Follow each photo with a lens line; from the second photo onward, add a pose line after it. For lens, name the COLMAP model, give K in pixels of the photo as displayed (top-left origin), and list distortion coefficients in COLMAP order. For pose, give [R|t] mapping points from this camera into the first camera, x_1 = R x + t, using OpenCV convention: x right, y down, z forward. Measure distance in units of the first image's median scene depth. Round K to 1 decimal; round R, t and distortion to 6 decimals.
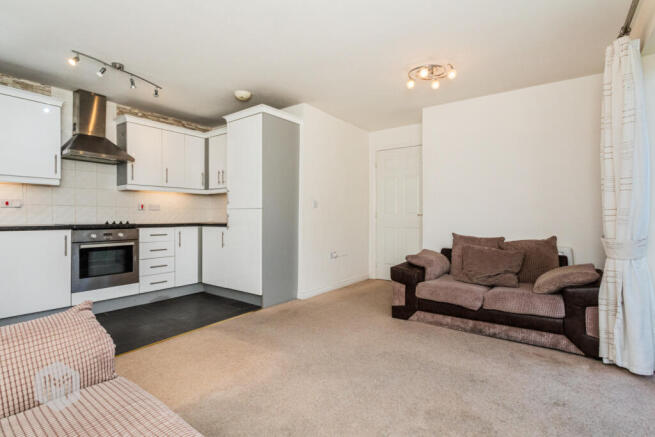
lens RADIAL K [[306.0, 0, 329.7], [0, 306.0, 218.2], [0, 0, 1]] dist [-0.000935, 0.000638]
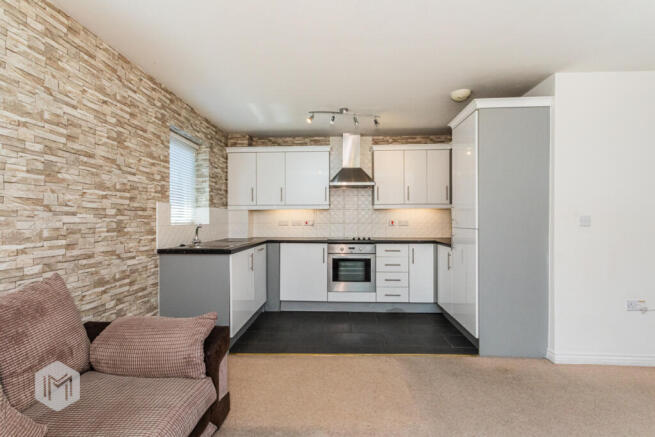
lens RADIAL K [[306.0, 0, 329.3], [0, 306.0, 217.5], [0, 0, 1]] dist [-0.000935, 0.000638]
pose [[0.558292, -0.009734, -0.829588, 0.214724], [-0.007227, 0.999836, -0.016595, -0.043922], [0.829613, 0.015260, 0.558130, 0.225339]]
